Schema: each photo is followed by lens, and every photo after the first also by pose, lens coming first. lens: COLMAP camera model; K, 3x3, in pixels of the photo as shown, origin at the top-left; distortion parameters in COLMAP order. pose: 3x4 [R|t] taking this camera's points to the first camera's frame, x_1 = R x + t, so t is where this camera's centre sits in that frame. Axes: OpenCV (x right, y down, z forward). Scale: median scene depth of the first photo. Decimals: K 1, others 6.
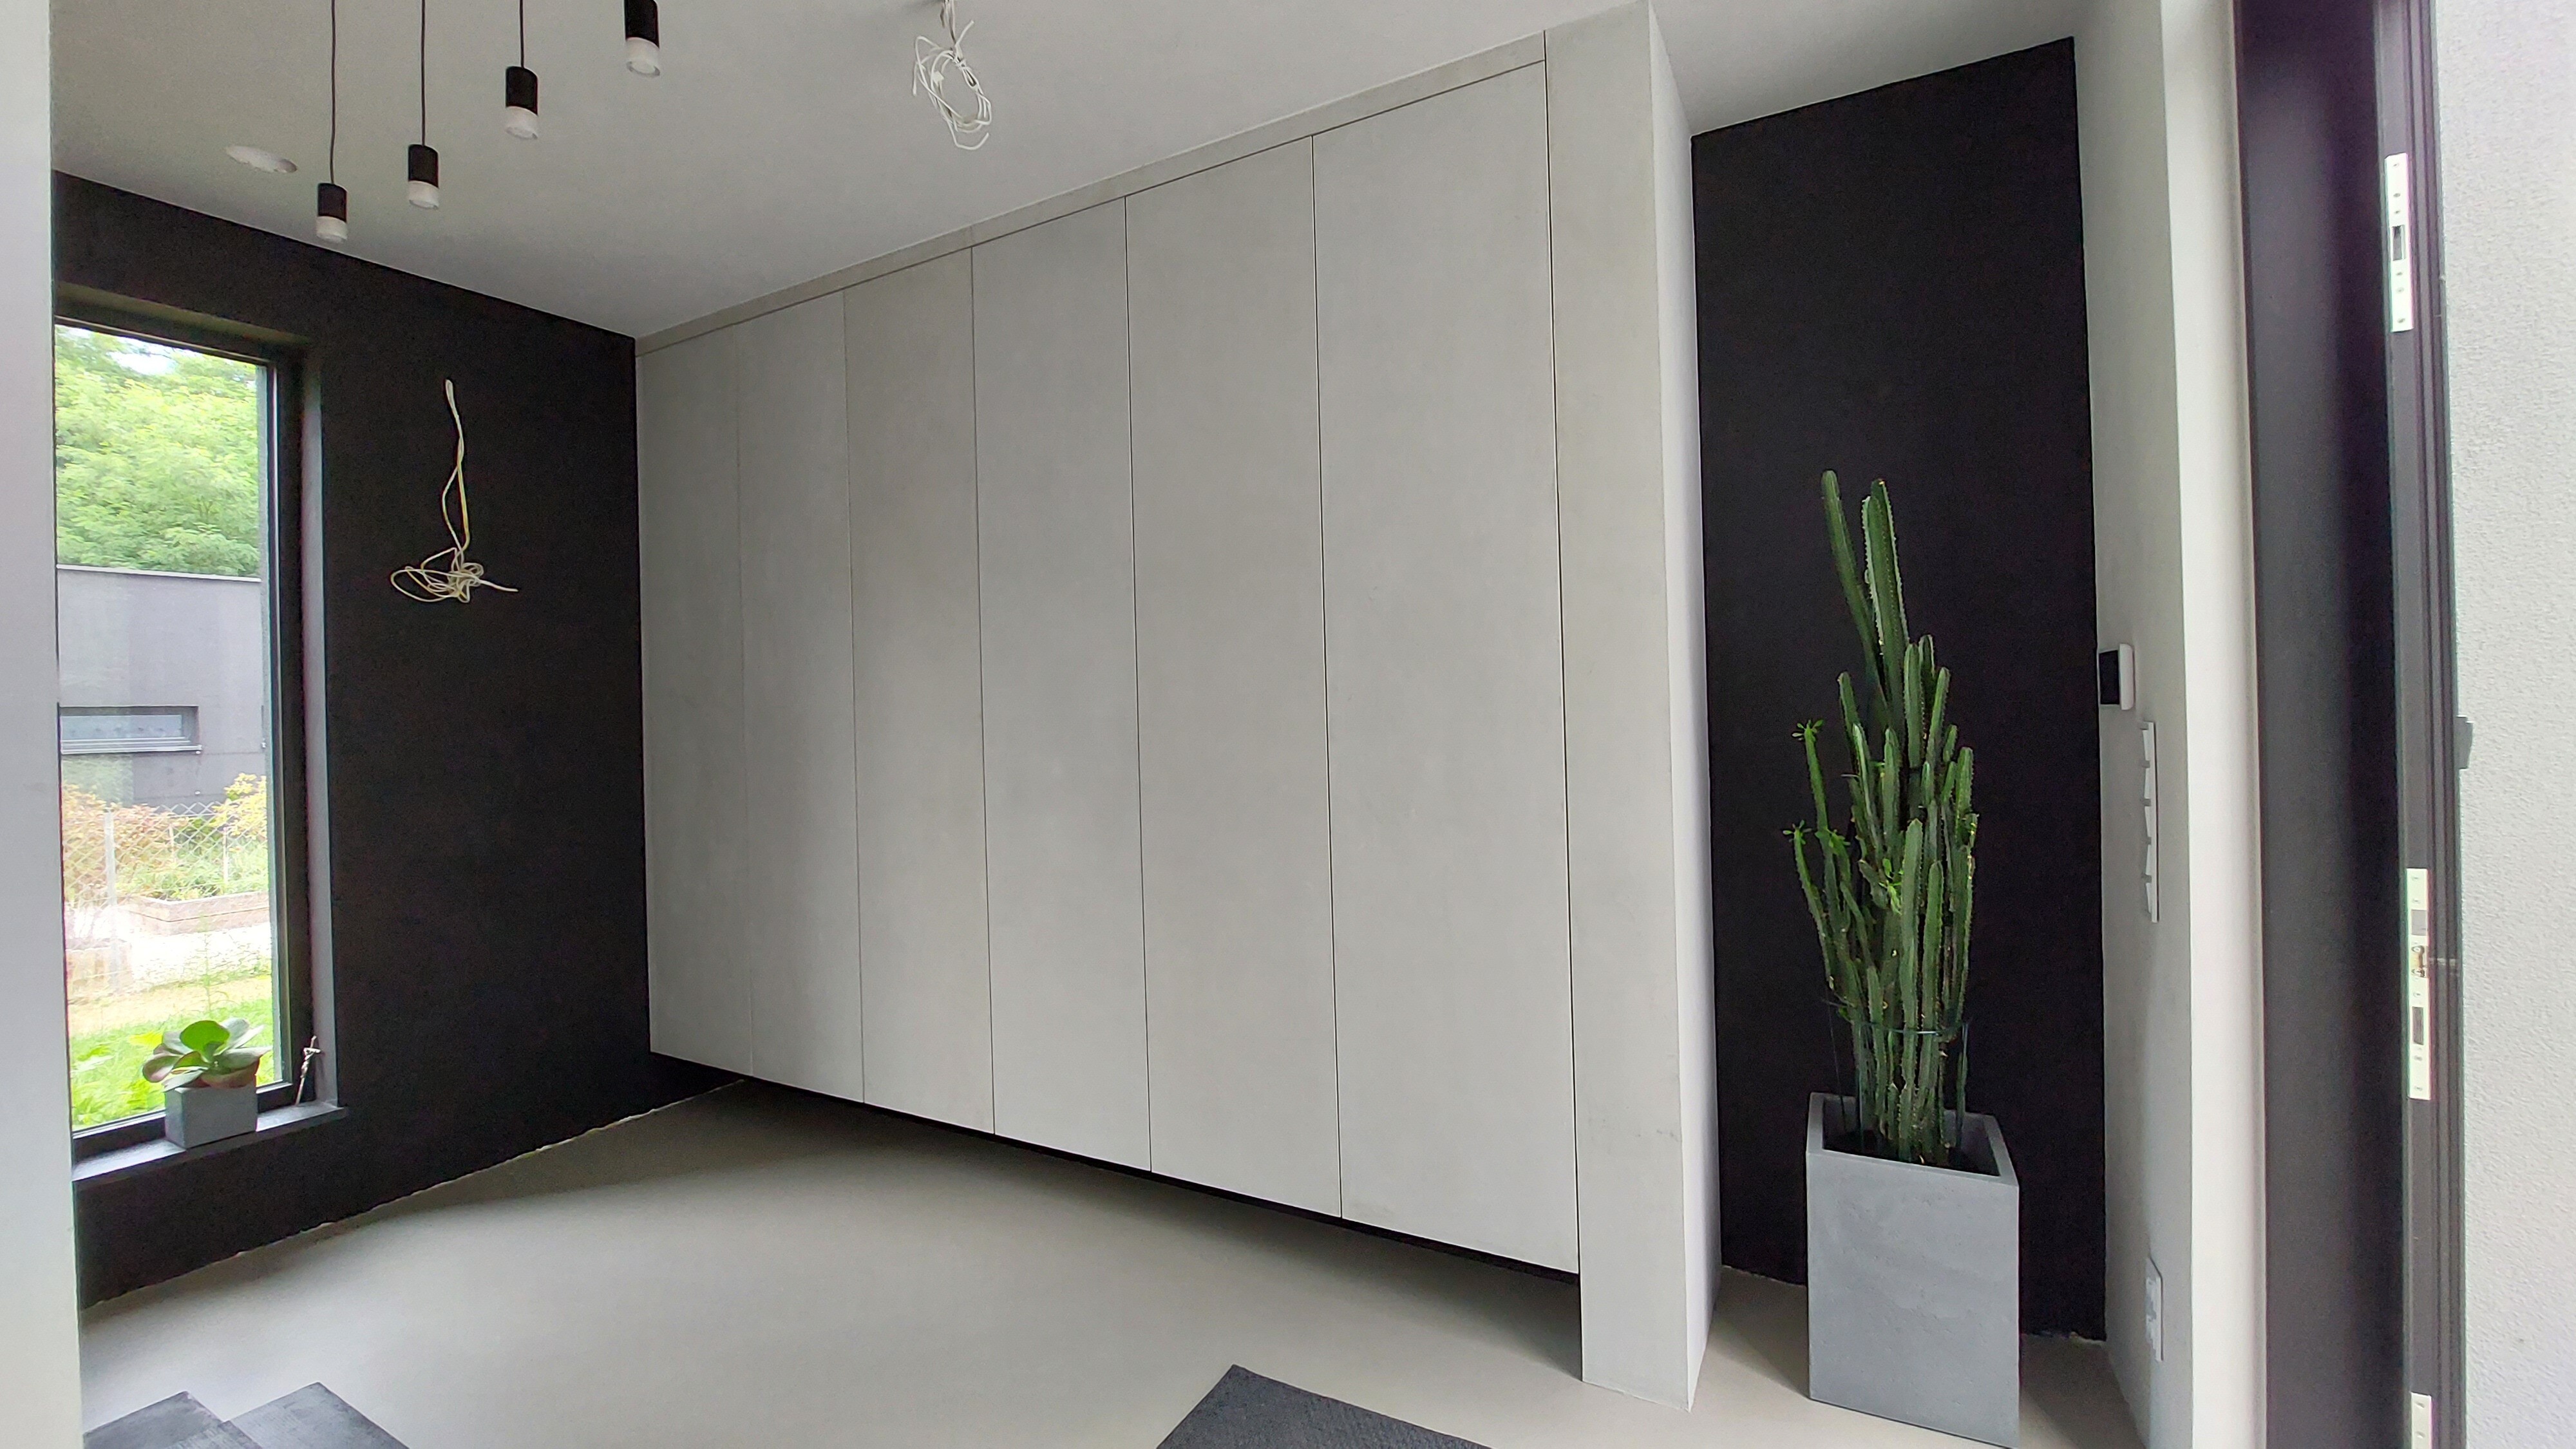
lens RADIAL K [[1022.9, 0, 1288.0], [0, 1022.9, 724.5], [0, 0, 1]] dist [-0.017240, 0.000044]
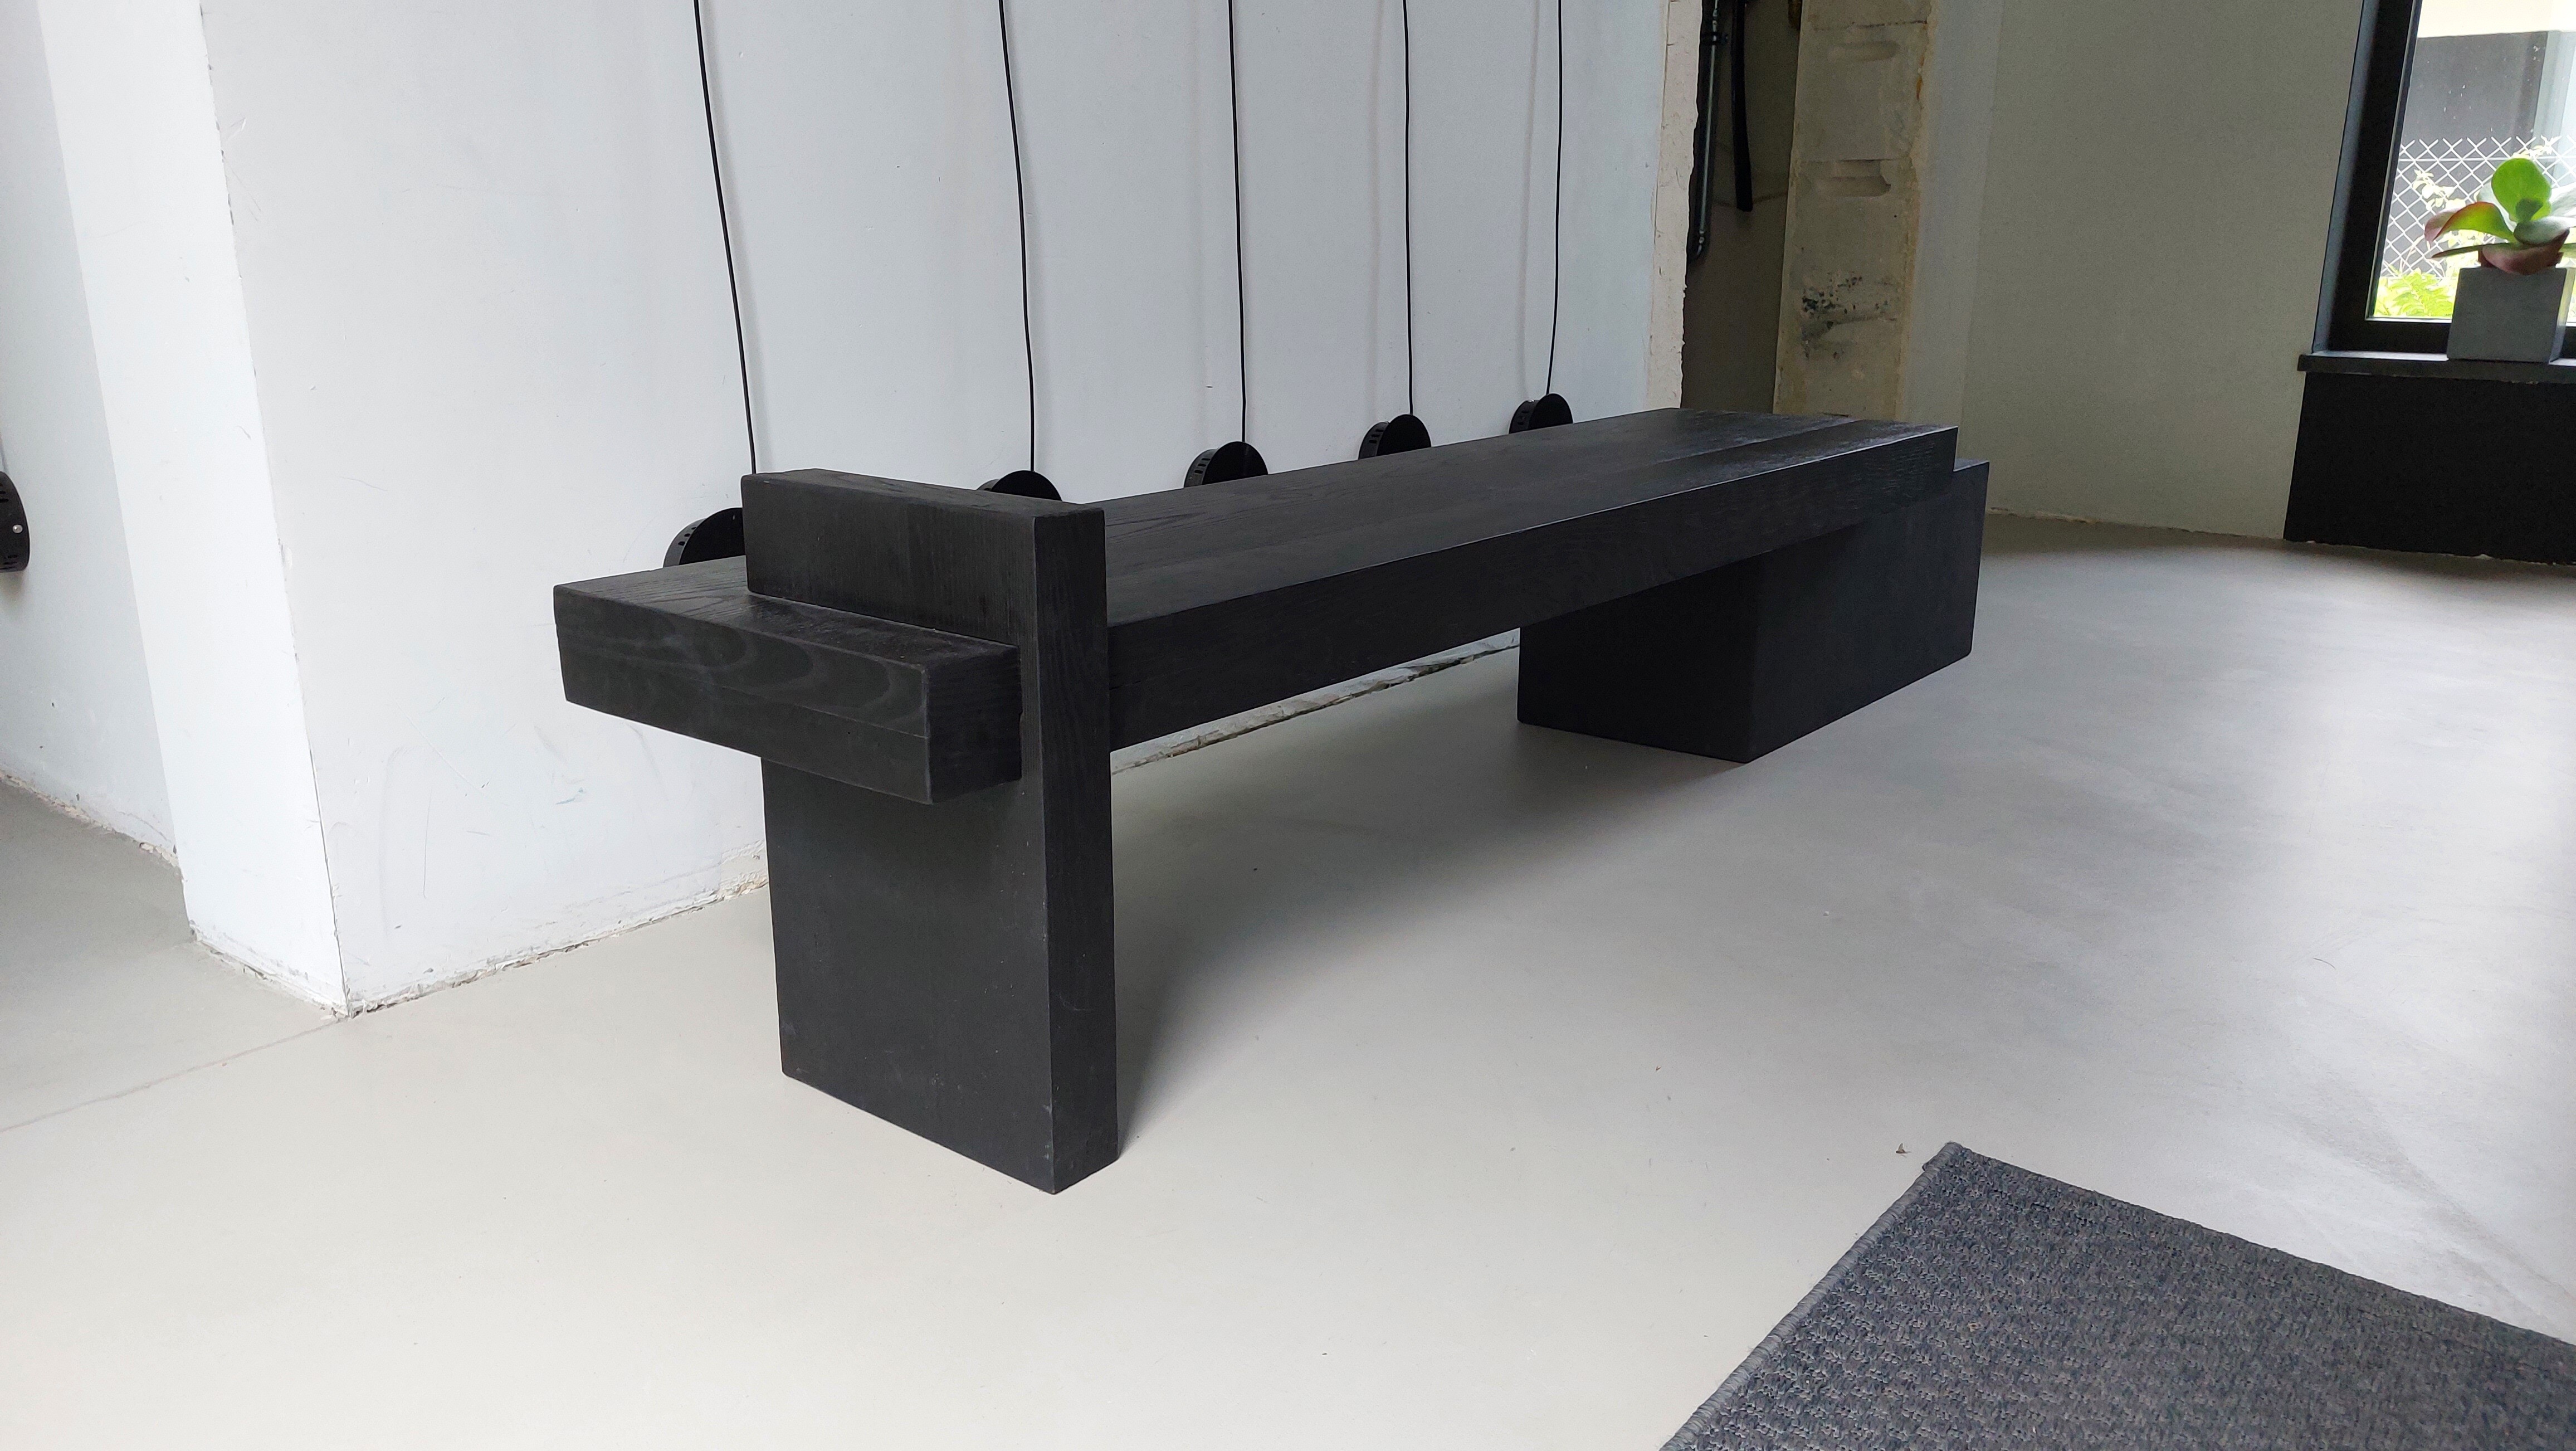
lens RADIAL K [[1810.4, 0, 1304.8], [0, 1810.4, 718.4], [0, 0, 1]] dist [0.106246, -0.111043]
pose [[-0.176749, 0.282807, -0.942751, 0.192086], [-0.008063, 0.957383, 0.288708, 0.289125], [0.984223, 0.058630, -0.166936, 0.462358]]
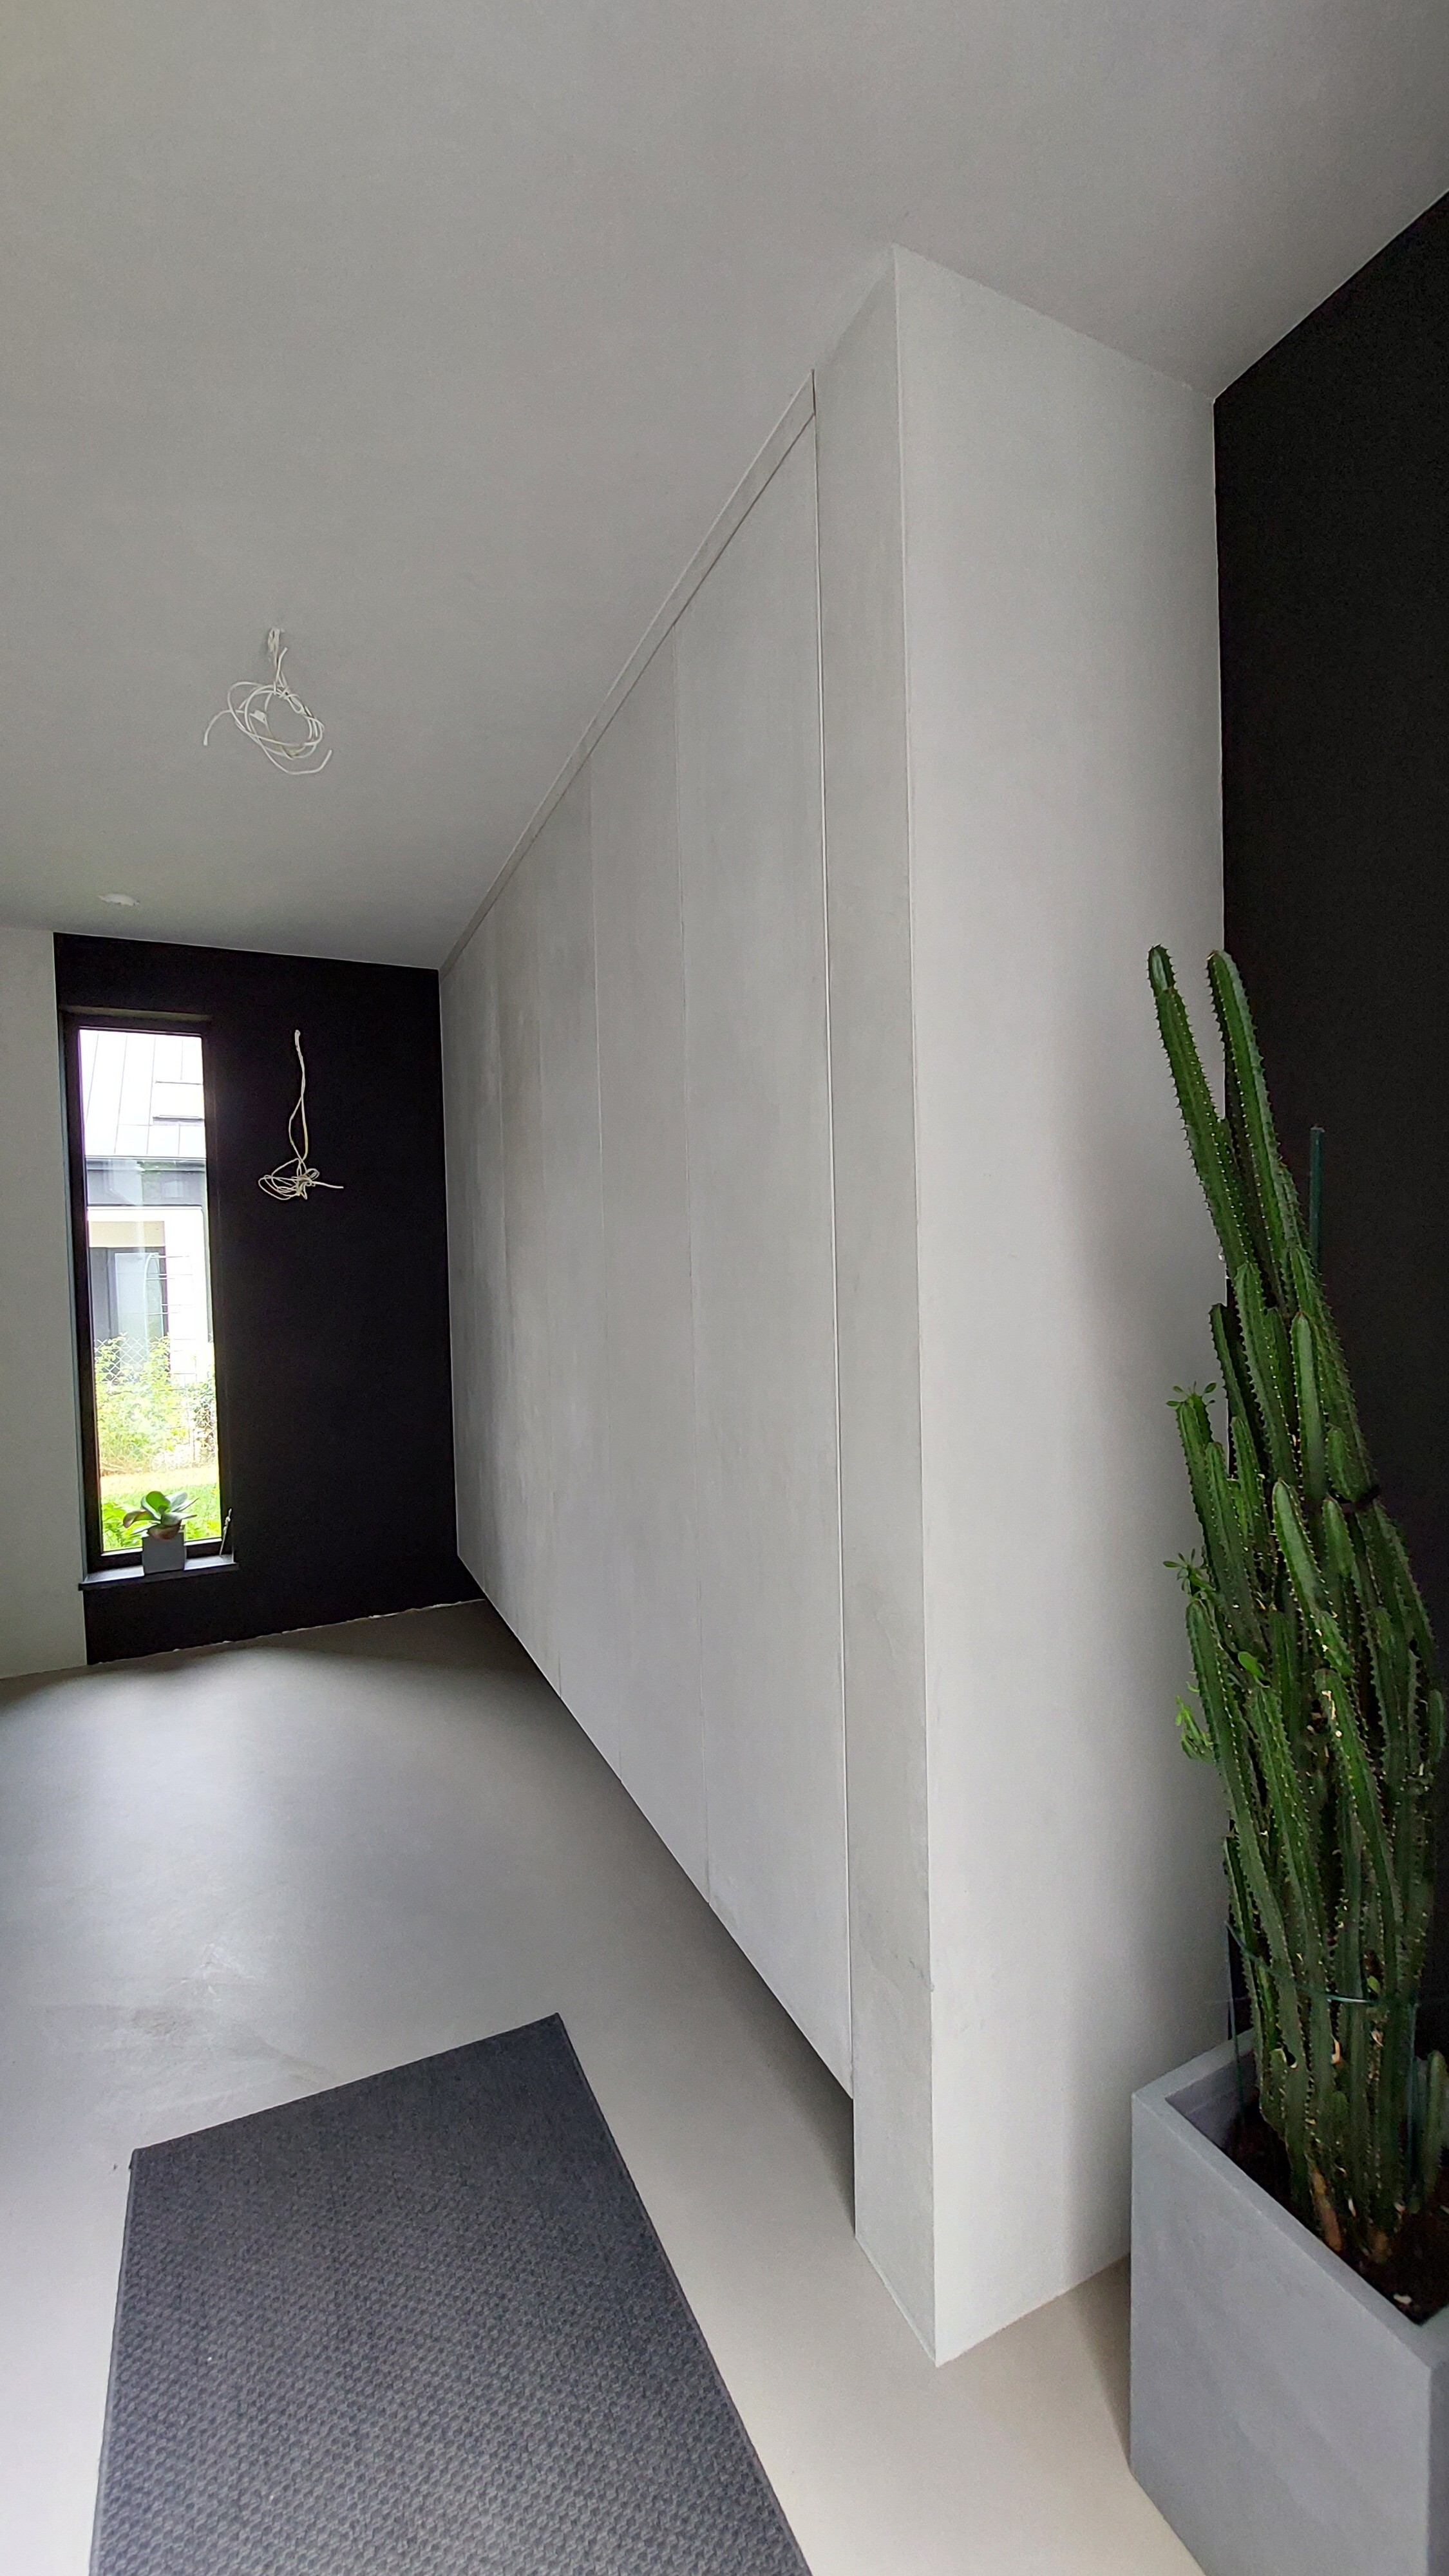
lens RADIAL K [[1004.9, 0, 743.1], [0, 1004.9, 1304.6], [0, 0, 1]] dist [-0.018487, 0.001163]
pose [[0.821816, 0.031220, -0.568896, 0.449824], [-0.005723, 0.998900, 0.046551, -0.052872], [0.569724, -0.035000, 0.821091, 0.275983]]
